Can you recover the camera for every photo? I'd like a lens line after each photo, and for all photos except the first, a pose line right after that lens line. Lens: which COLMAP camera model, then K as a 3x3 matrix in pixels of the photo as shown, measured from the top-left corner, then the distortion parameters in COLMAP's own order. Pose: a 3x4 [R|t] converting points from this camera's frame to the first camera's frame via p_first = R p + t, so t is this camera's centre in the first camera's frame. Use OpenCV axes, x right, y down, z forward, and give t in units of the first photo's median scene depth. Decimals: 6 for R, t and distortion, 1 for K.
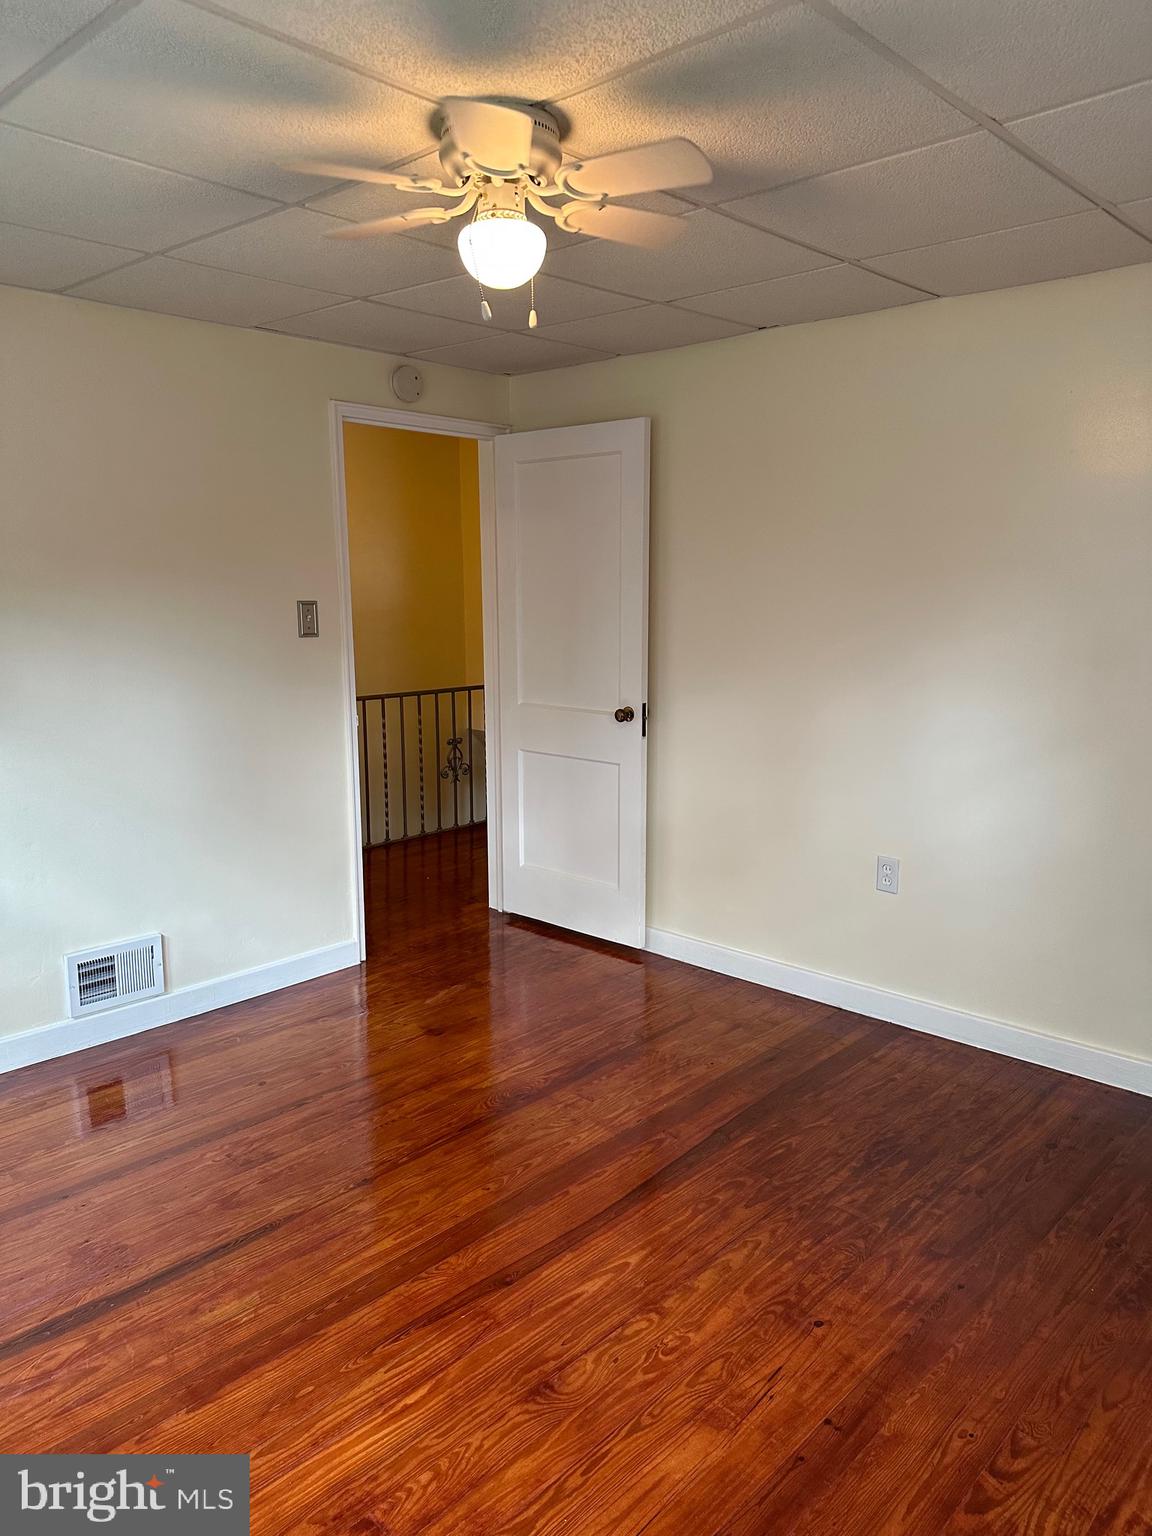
lens RADIAL K [[1092.5, 0, 581.4], [0, 1092.5, 763.0], [0, 0, 1]] dist [0.055847, -0.061536]
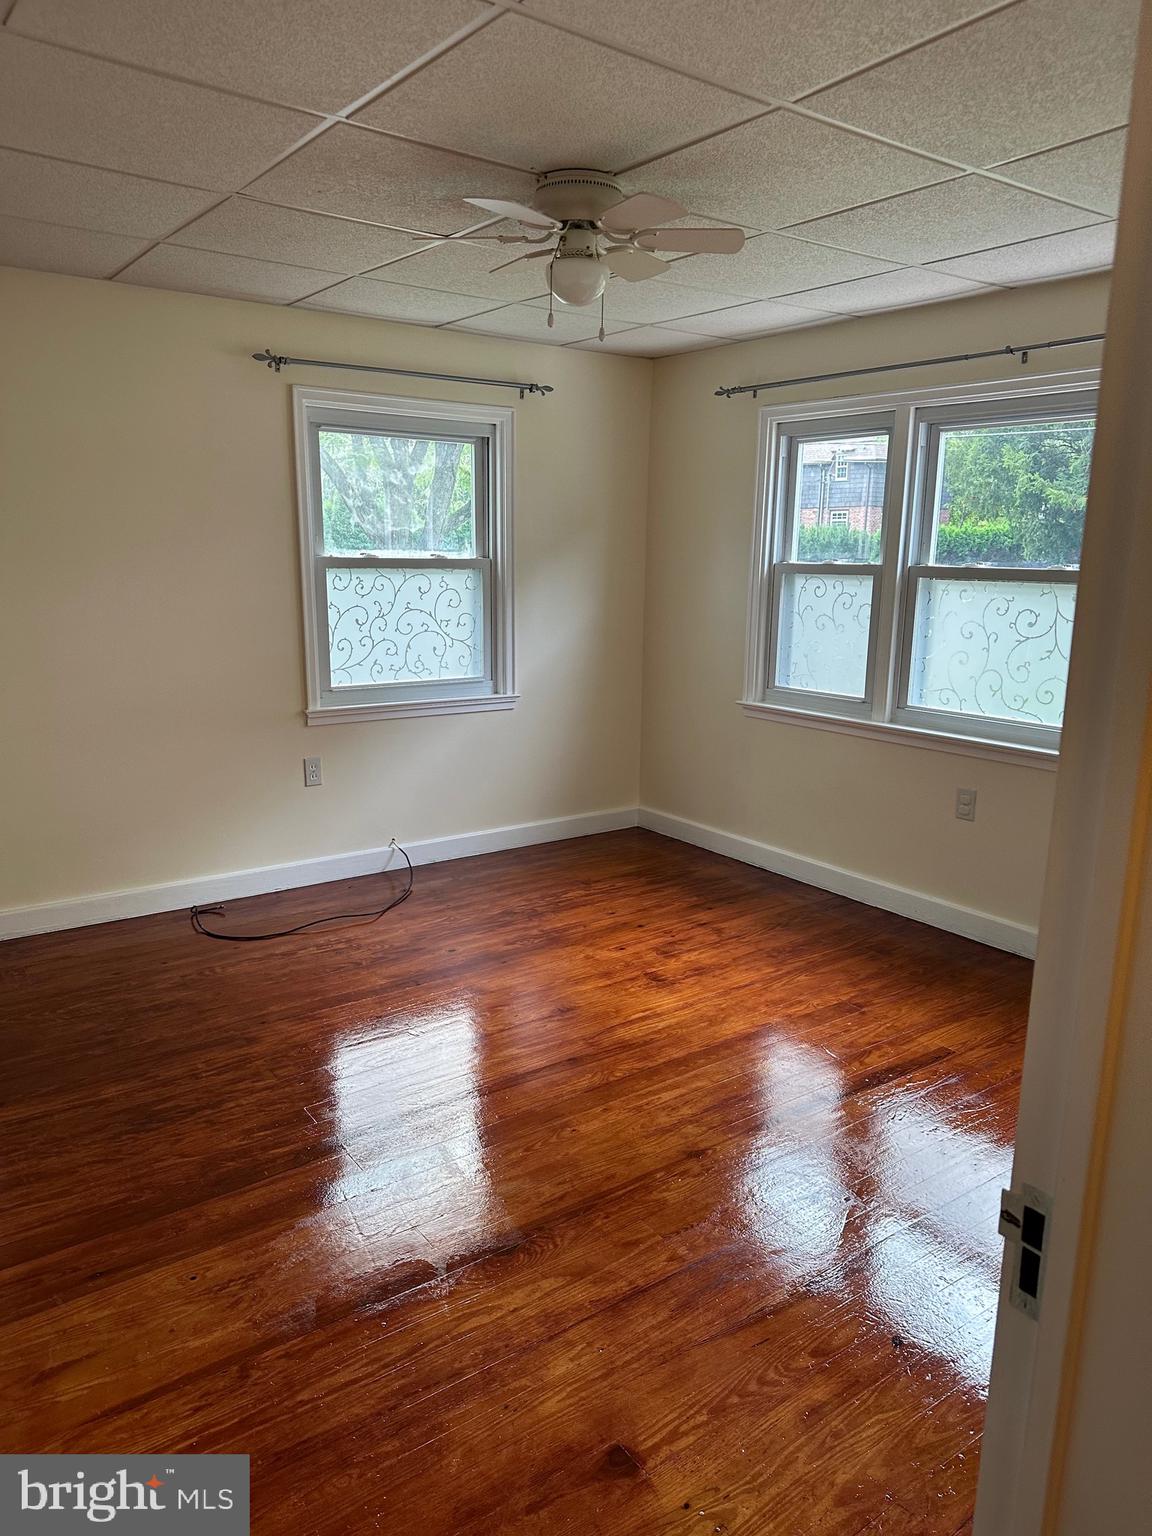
lens RADIAL K [[1092.5, 0, 570.0], [0, 1092.5, 773.5], [0, 0, 1]] dist [0.055847, -0.061536]
pose [[-0.982245, -0.049691, 0.180902, -0.261903], [0.019040, 0.932897, 0.359640, -0.300123], [-0.186634, 0.356699, -0.915387, 1.908475]]
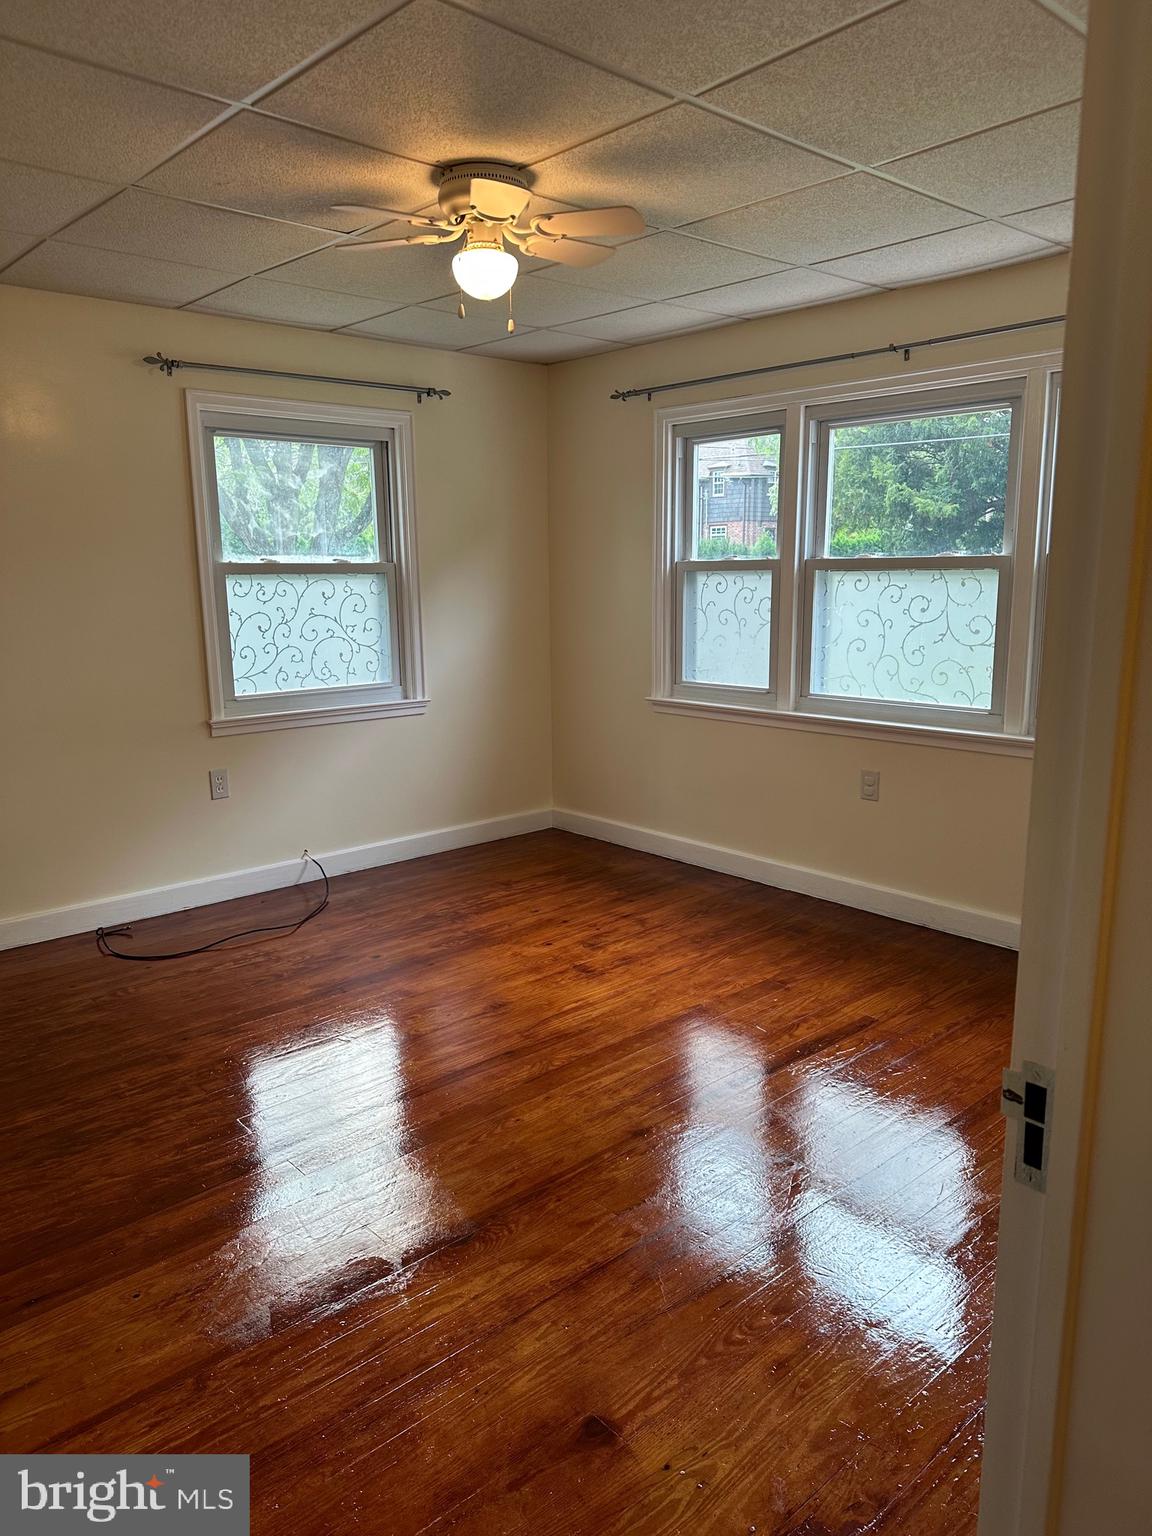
lens RADIAL K [[1092.5, 0, 576.0], [0, 1092.5, 766.9], [0, 0, 1]] dist [0.055847, -0.061536]
pose [[-0.996700, -0.003430, 0.081097, -0.230617], [0.024547, 0.939586, 0.341433, -0.274624], [-0.077369, 0.342297, -0.936401, 1.927688]]
